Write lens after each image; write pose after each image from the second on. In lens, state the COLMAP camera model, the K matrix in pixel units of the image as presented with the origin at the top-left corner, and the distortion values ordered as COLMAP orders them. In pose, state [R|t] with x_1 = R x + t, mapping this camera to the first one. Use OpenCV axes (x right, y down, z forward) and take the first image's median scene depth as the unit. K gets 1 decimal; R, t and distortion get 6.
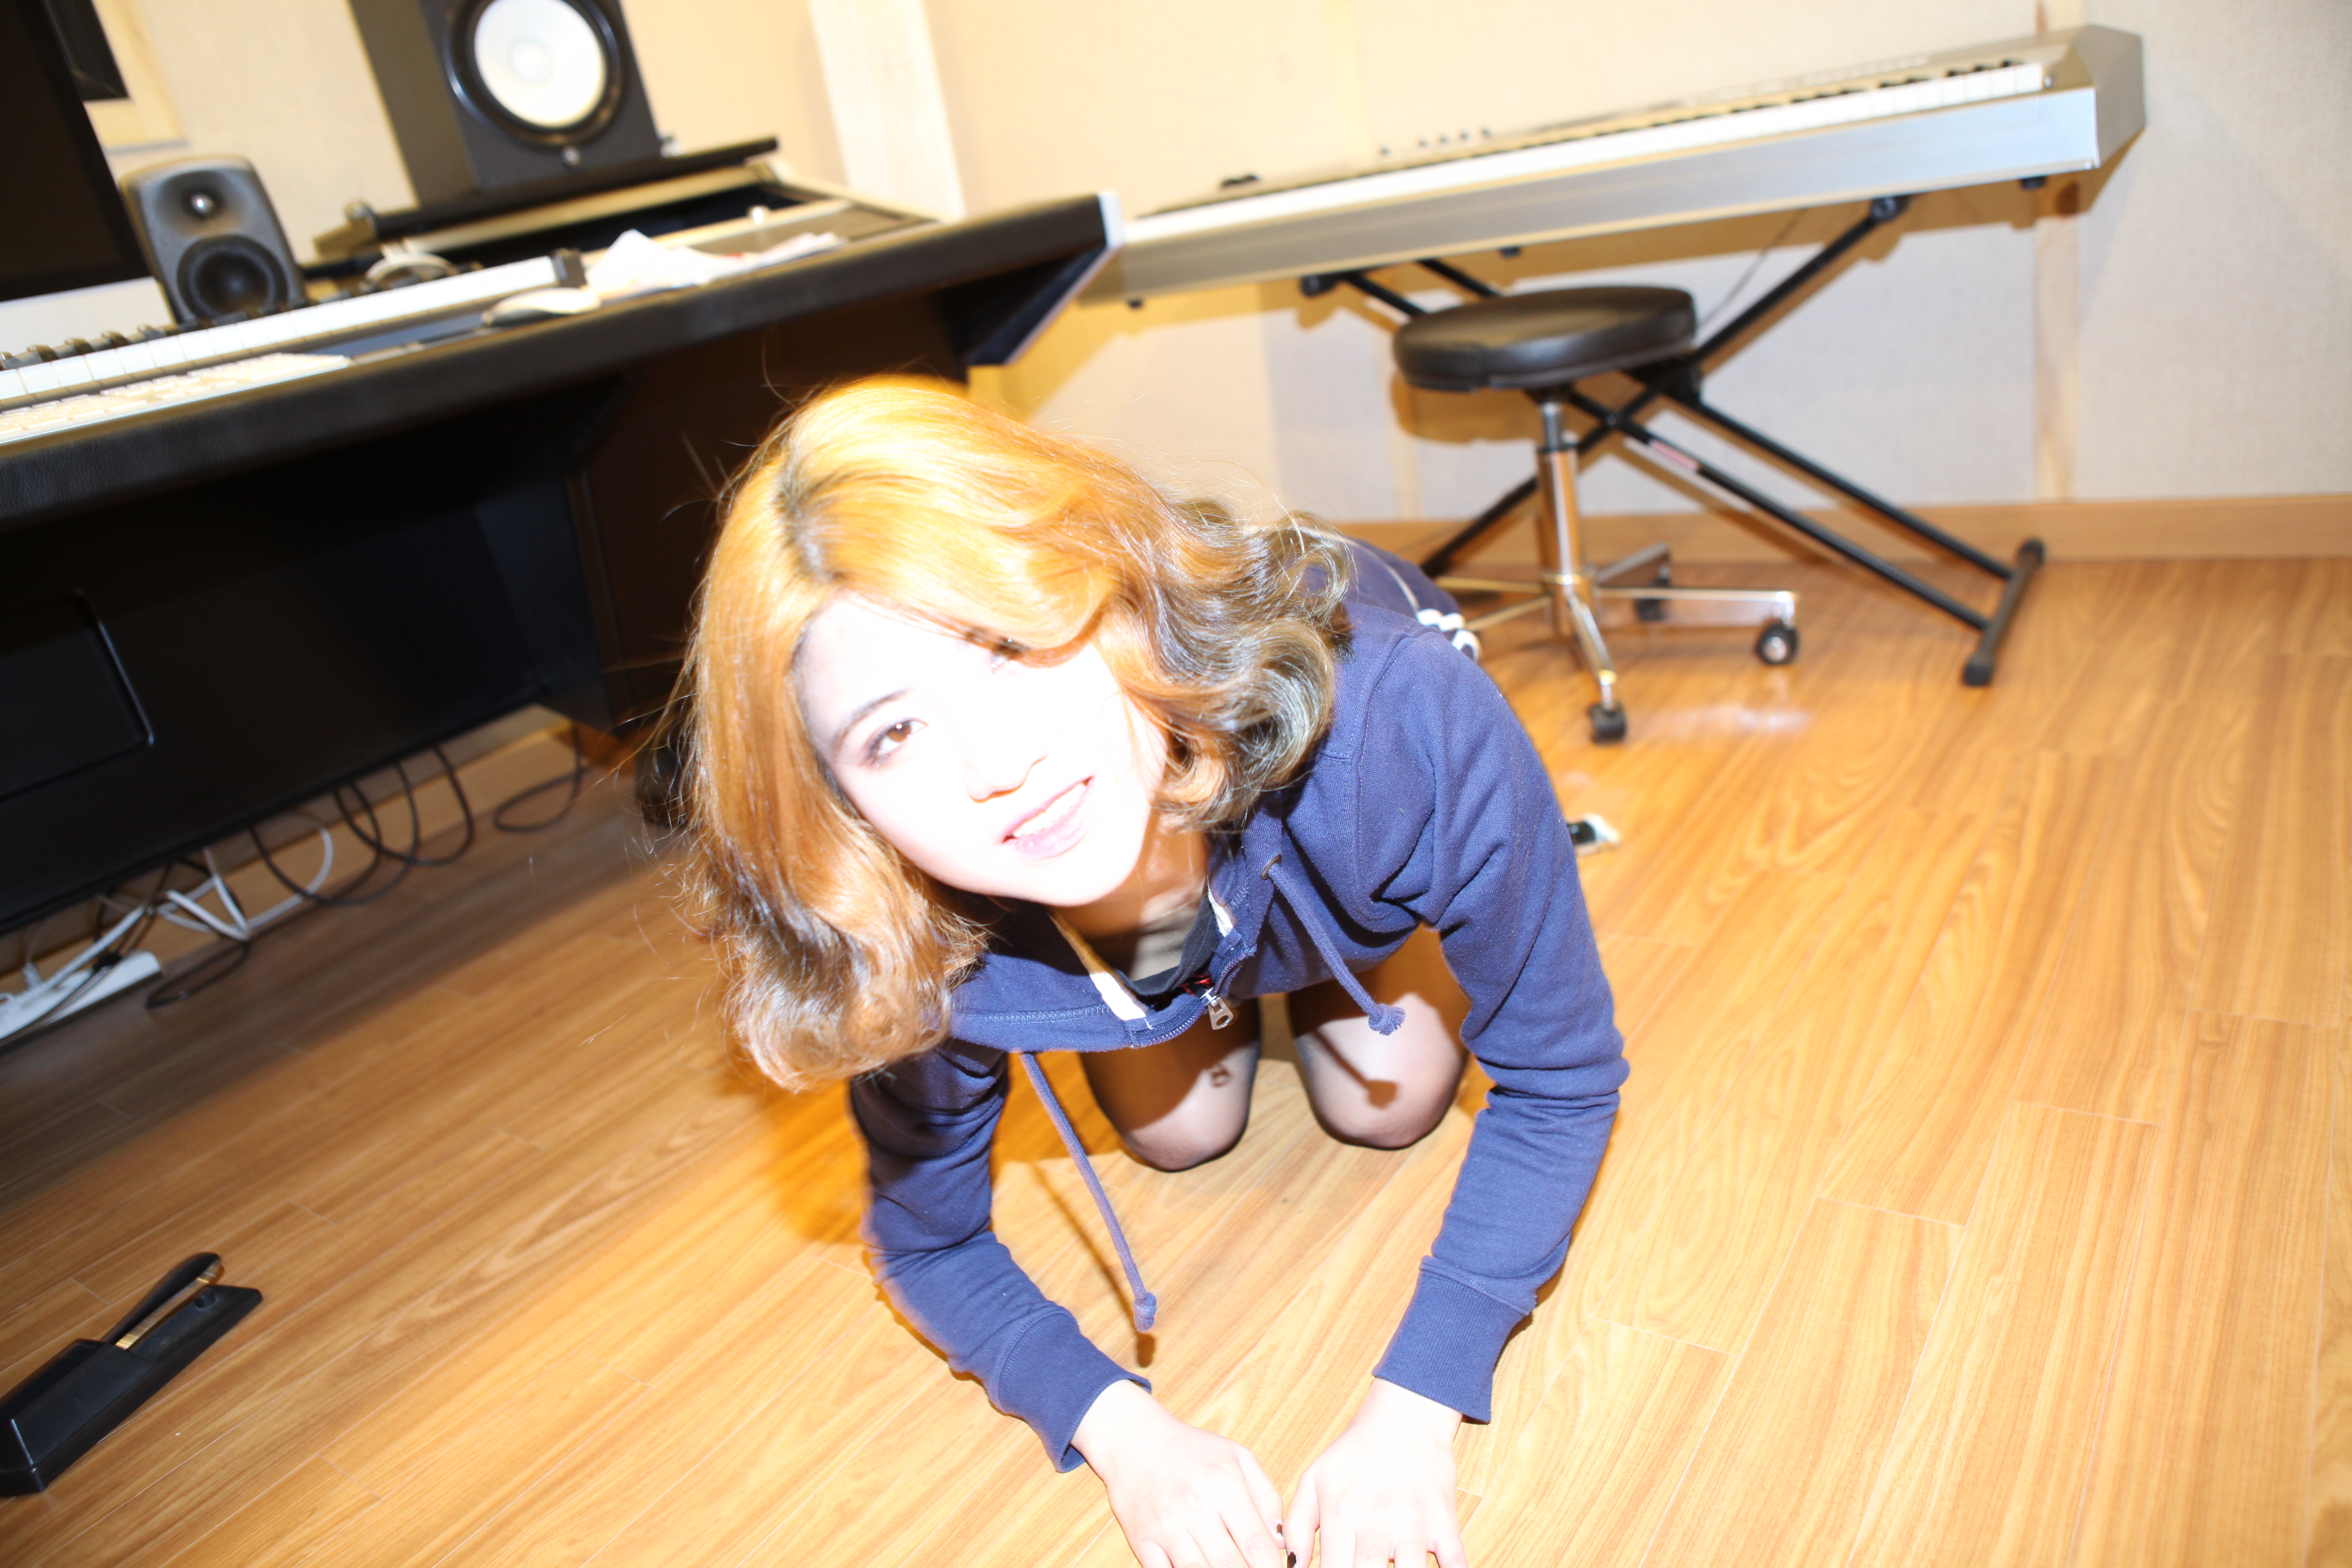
lens RADIAL K [[1602.2, 0, 1165.5], [0, 1602.2, 787.8], [0, 0, 1]] dist [-0.088842, 0.068483]
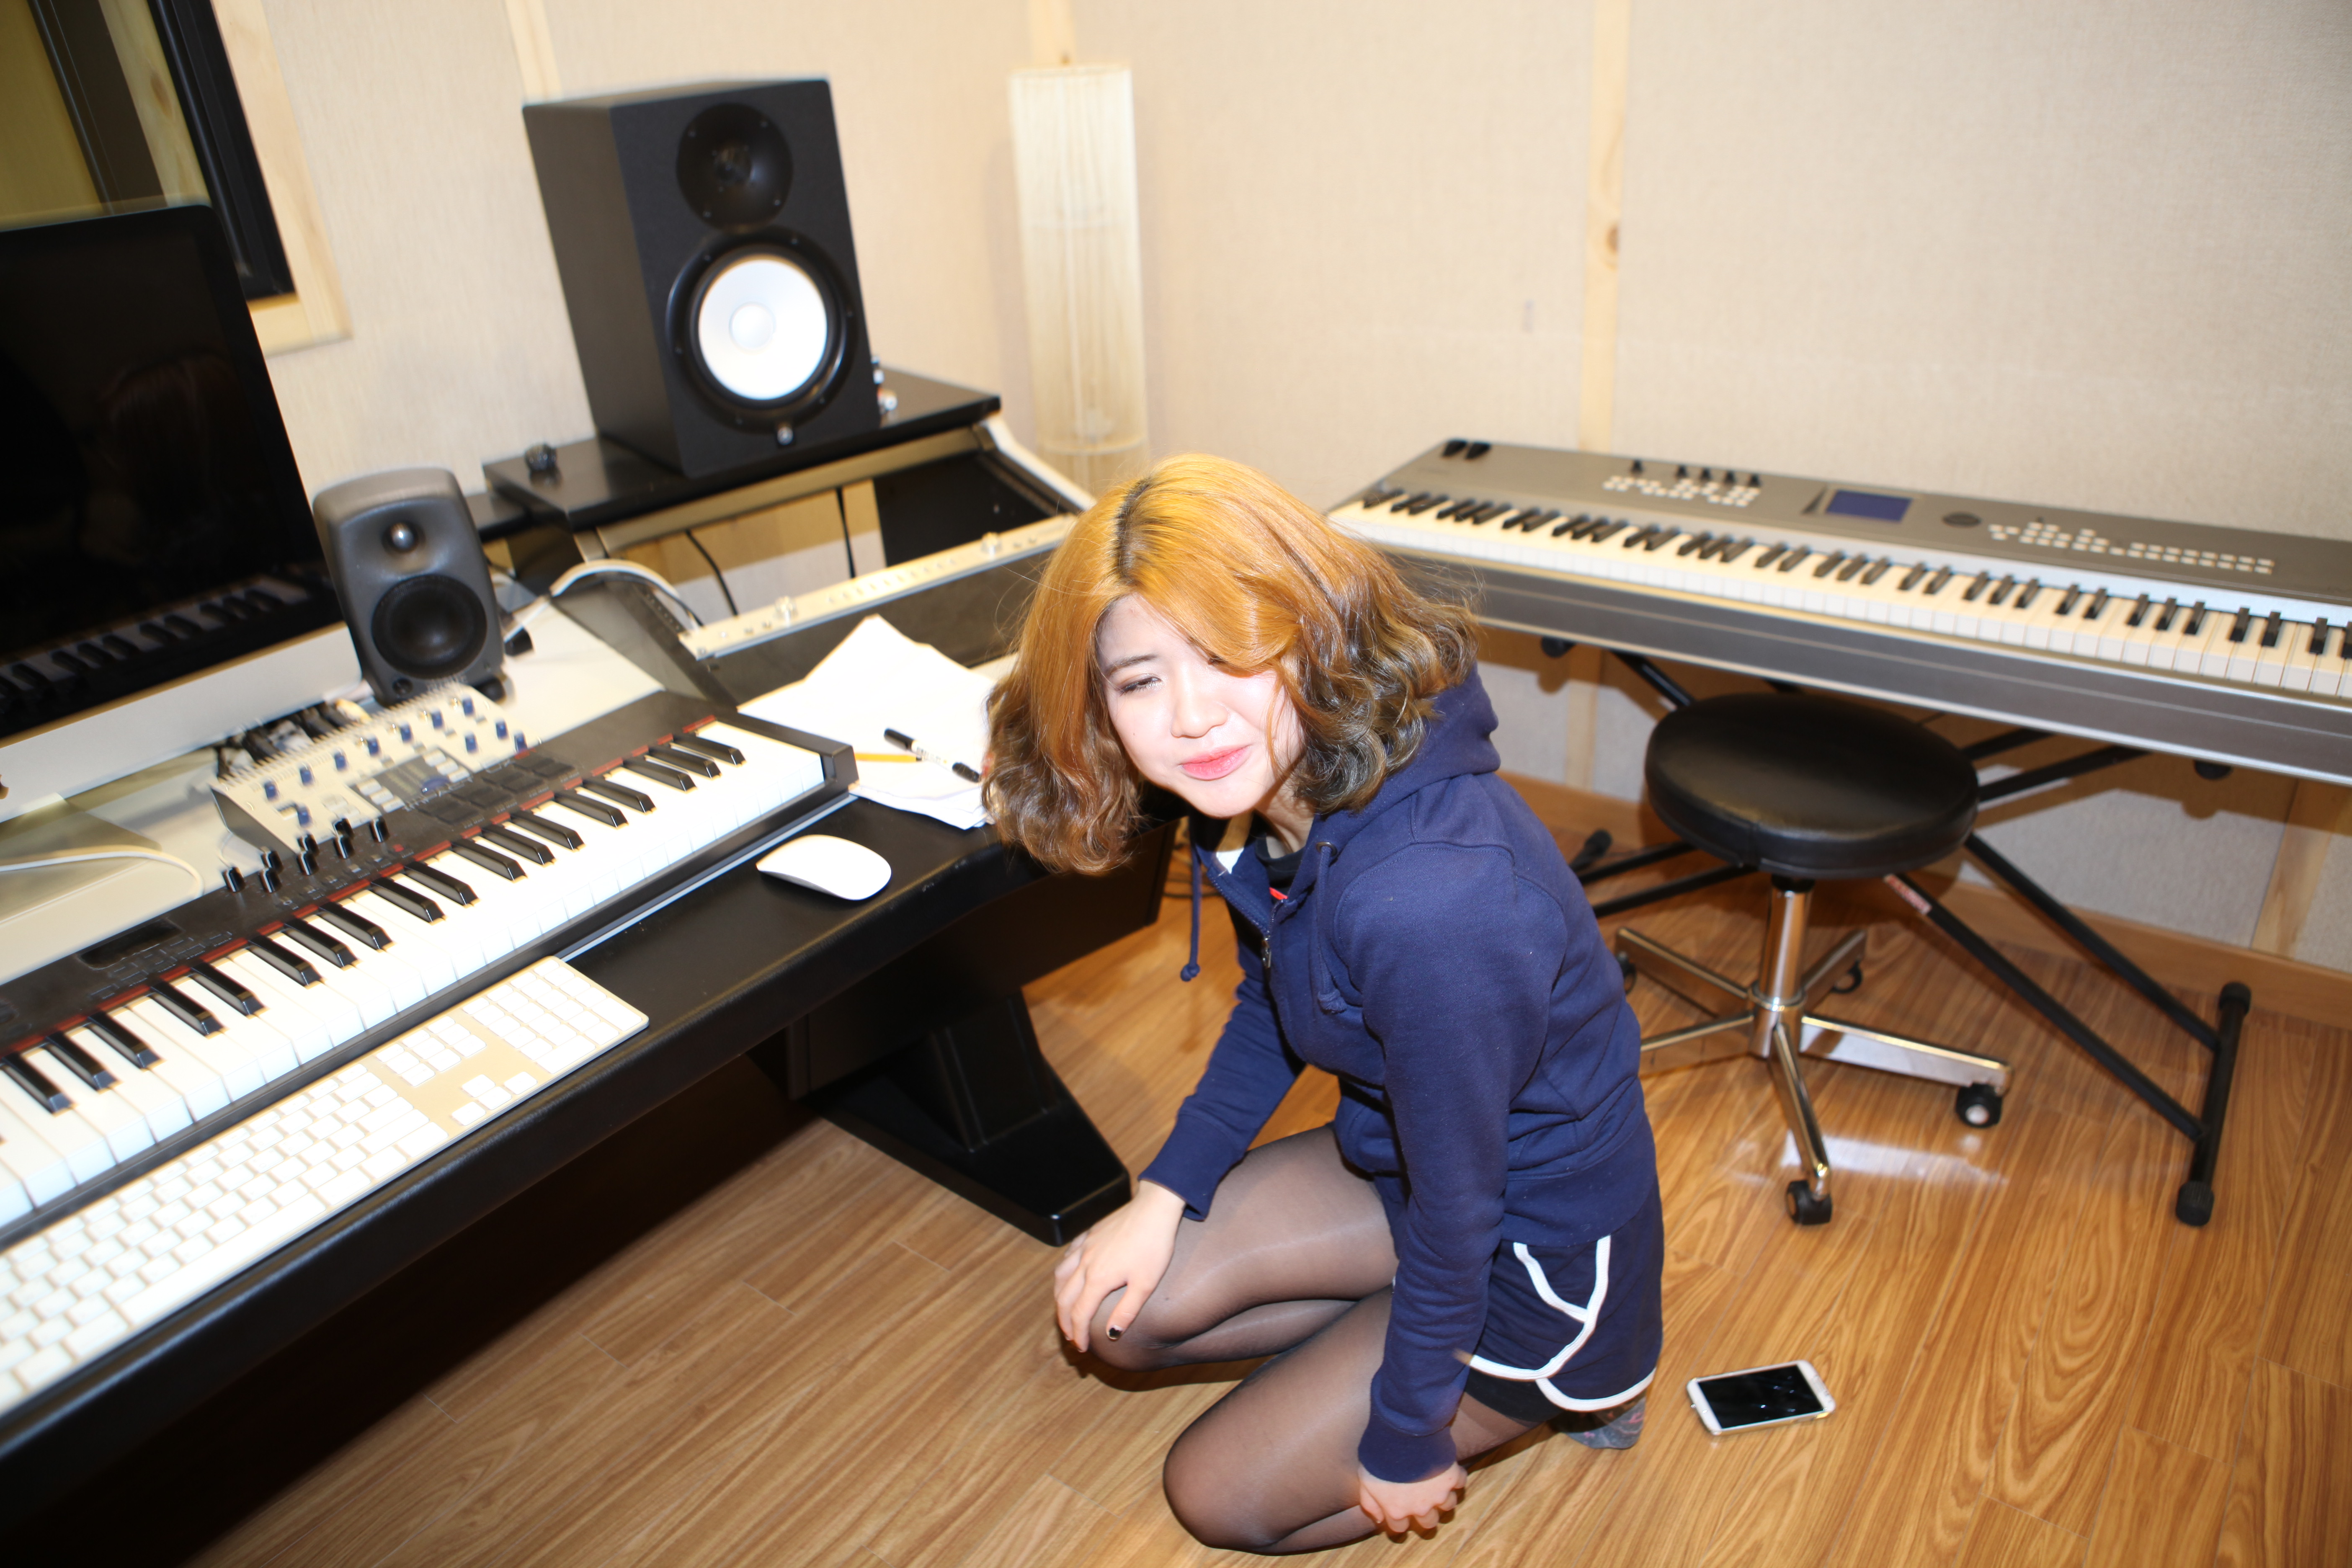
lens RADIAL K [[1596.0, 0, 1174.3], [0, 1596.0, 788.6], [0, 0, 1]] dist [-0.075684, 0.056855]
pose [[0.992462, 0.118502, 0.031235, -0.178053], [-0.120992, 0.987992, 0.096088, -0.352892], [-0.019474, -0.099143, 0.994883, 0.072083]]
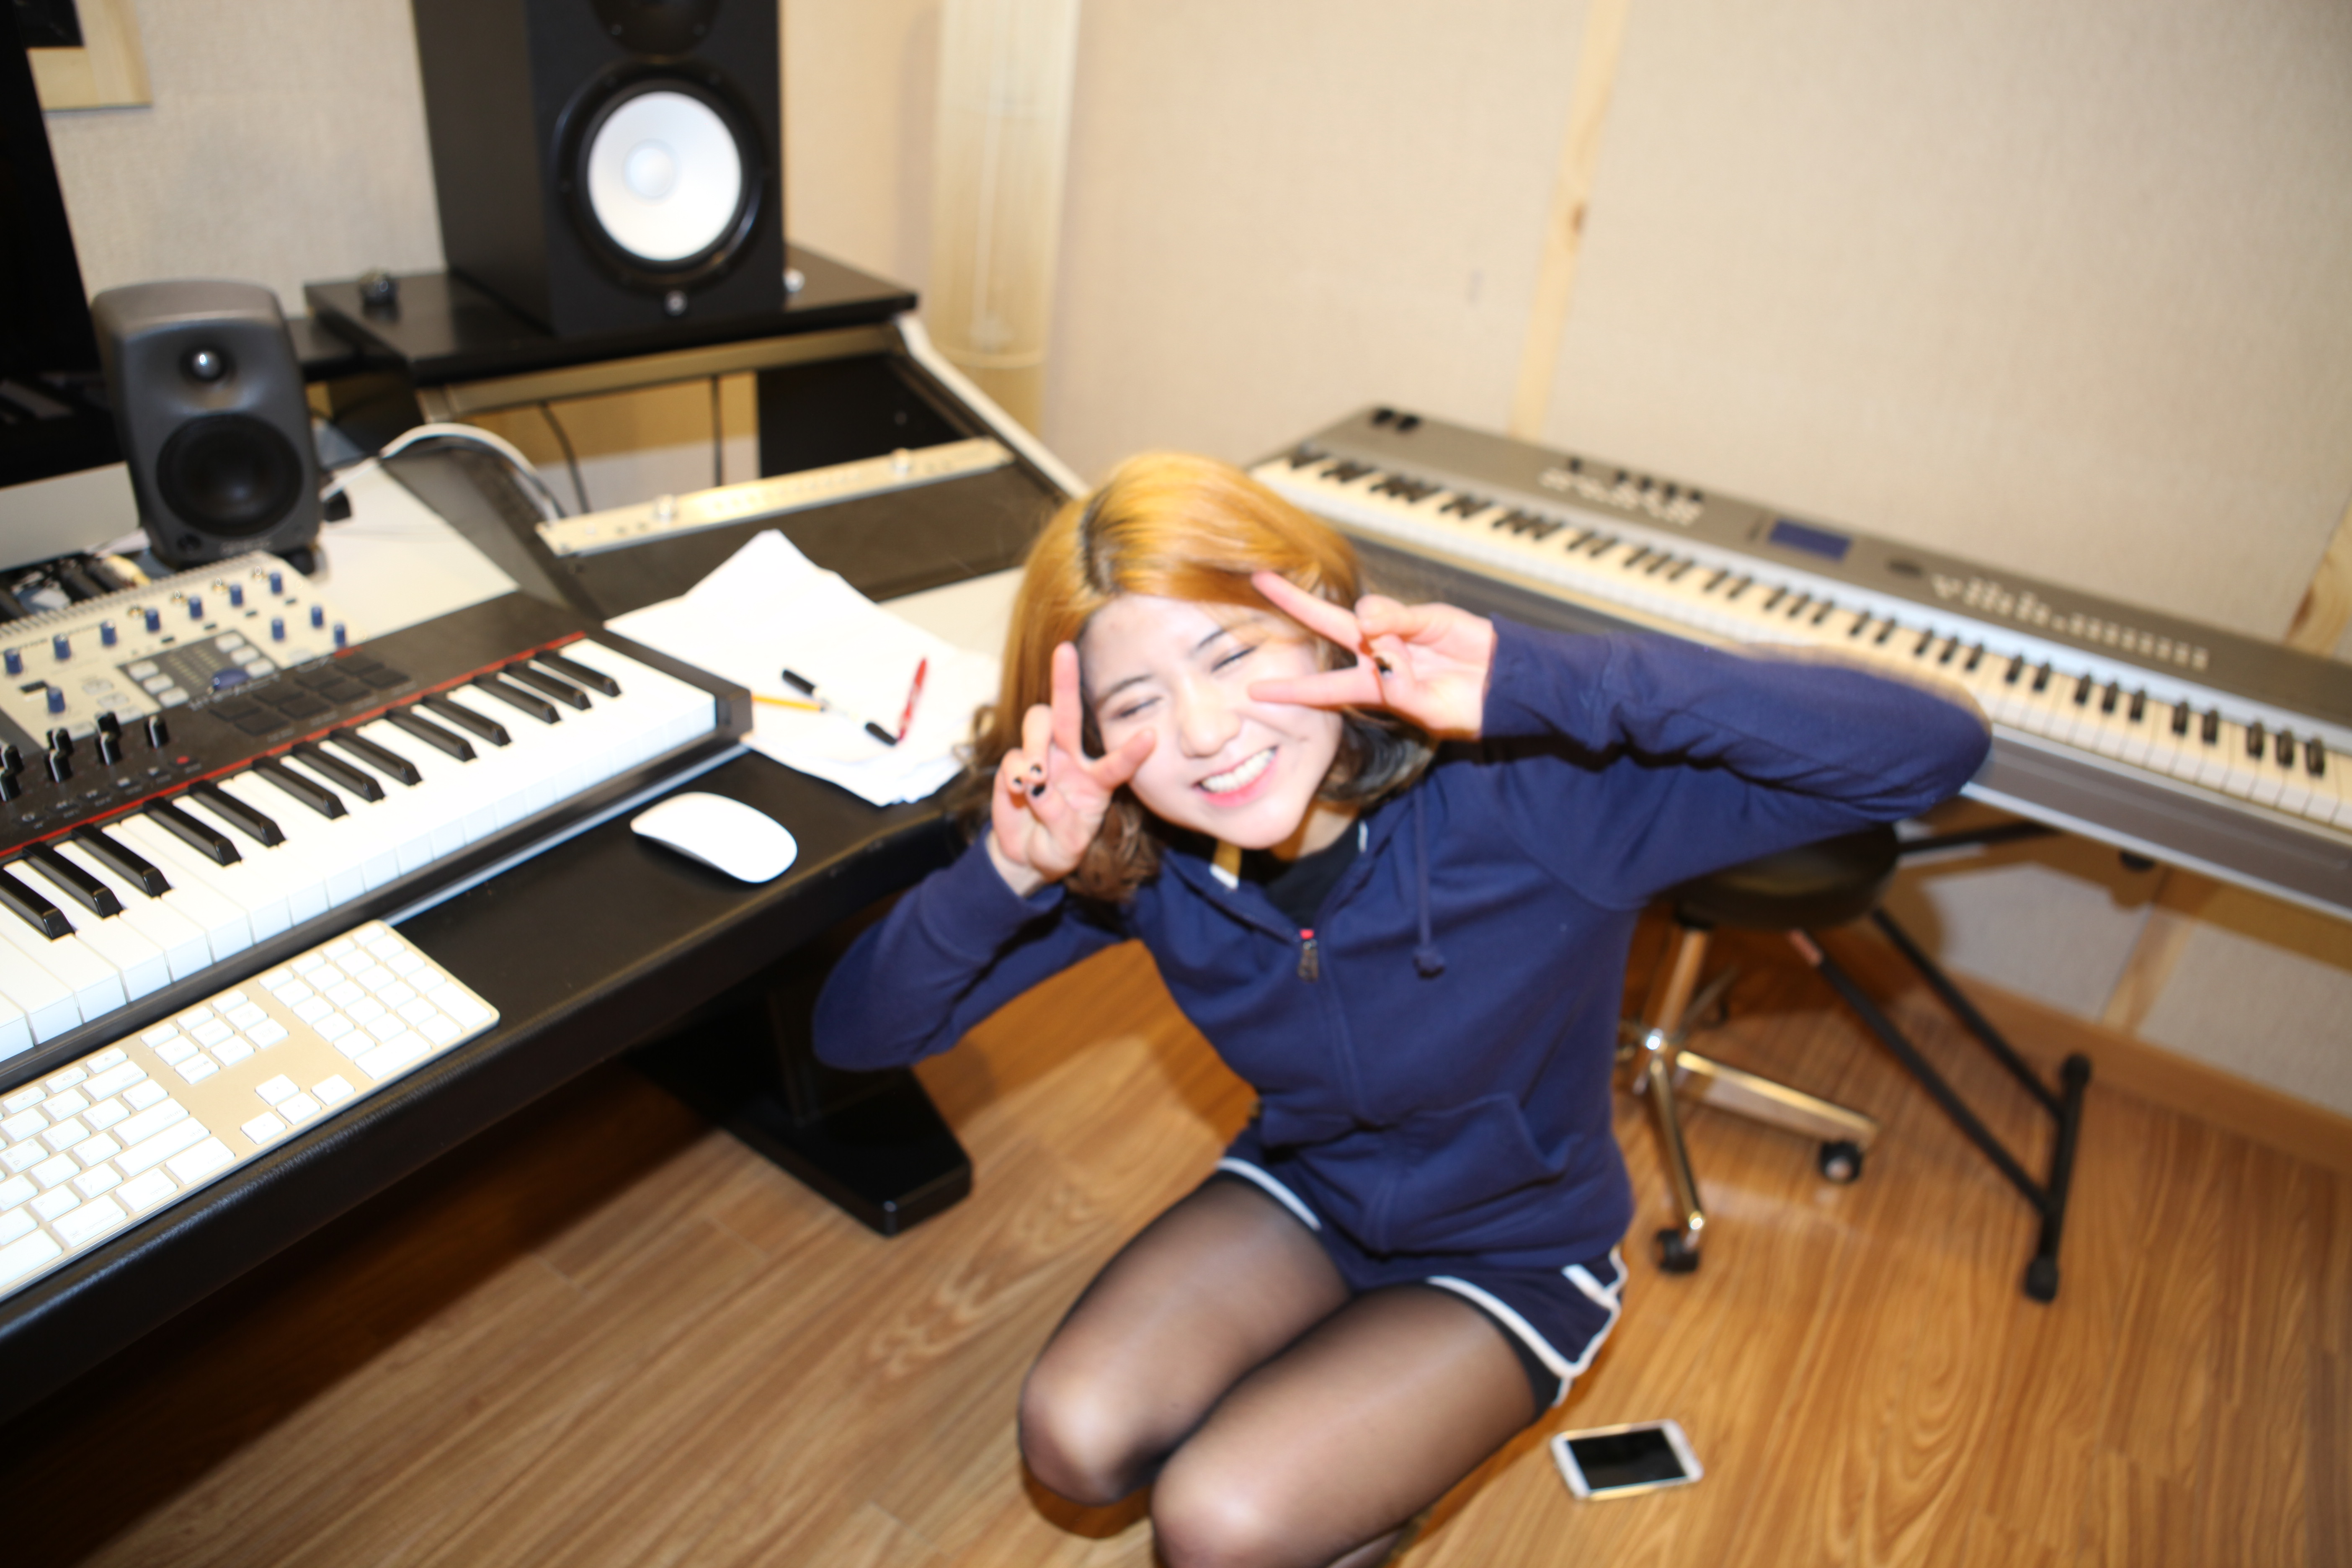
lens RADIAL K [[1596.0, 0, 1174.3], [0, 1596.0, 788.6], [0, 0, 1]] dist [-0.075684, 0.056855]
pose [[0.959874, 0.221761, 0.171650, -0.245329], [-0.243711, 0.962471, 0.119391, -0.361949], [-0.138732, -0.156433, 0.977897, 0.168309]]
